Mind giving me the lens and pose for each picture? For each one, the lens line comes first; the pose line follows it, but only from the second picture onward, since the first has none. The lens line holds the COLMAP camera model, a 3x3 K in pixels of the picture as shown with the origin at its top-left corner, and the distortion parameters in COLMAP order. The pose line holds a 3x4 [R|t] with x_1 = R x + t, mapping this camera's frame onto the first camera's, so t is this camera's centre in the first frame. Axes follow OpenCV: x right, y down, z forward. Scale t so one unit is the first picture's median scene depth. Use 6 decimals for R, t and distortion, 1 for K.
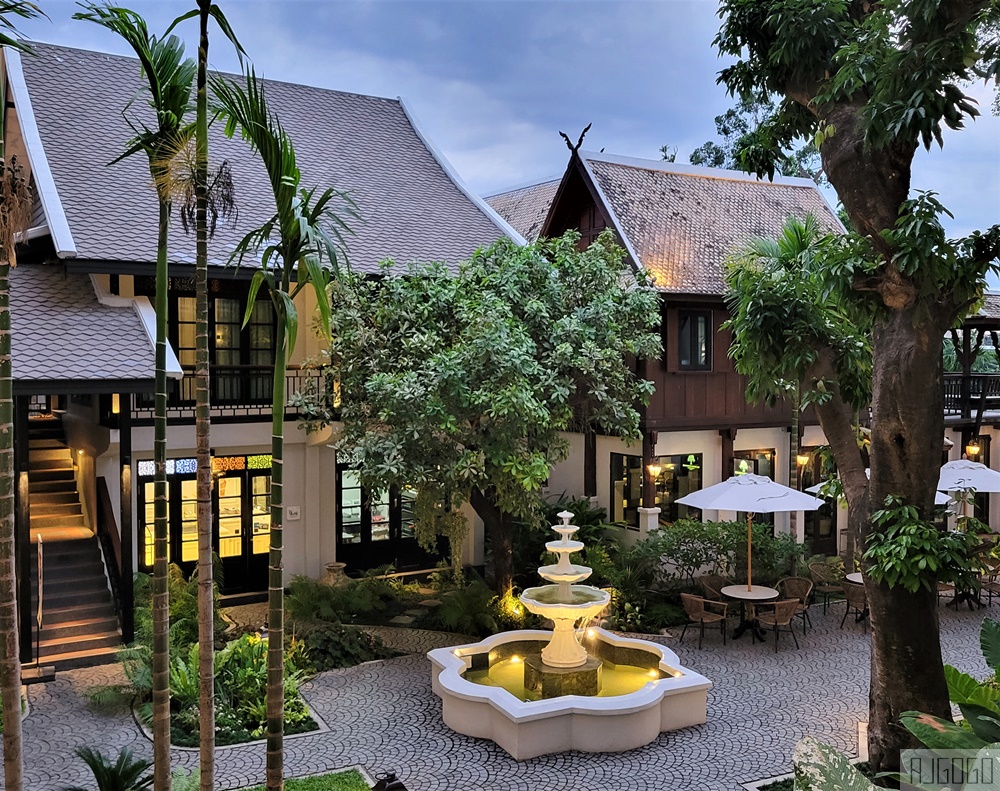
lens RADIAL K [[1005.9, 0, 500.0], [0, 1005.9, 395.5], [0, 0, 1]] dist [0.112286, -0.005166]
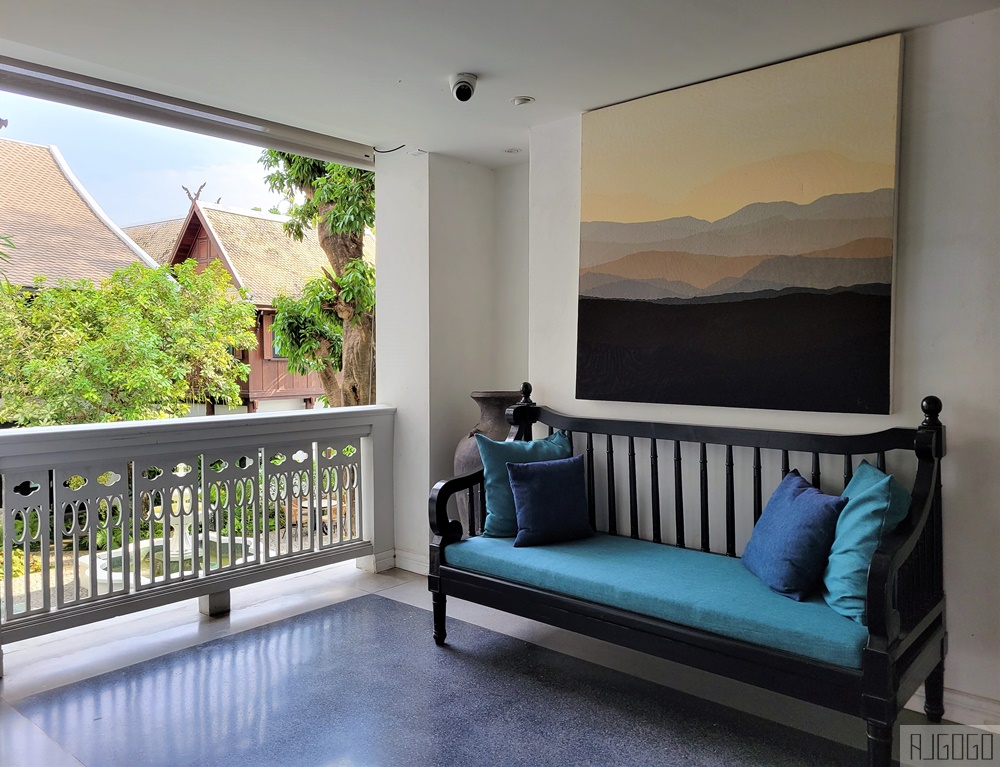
lens RADIAL K [[860.8, 0, 498.8], [0, 860.8, 372.2], [0, 0, 1]] dist [0.058330, 0.003909]
pose [[0.933660, -0.014449, 0.357869, 0.040902], [0.020368, 0.999711, -0.012778, 0.021554], [-0.357581, 0.019219, 0.933684, -0.316725]]
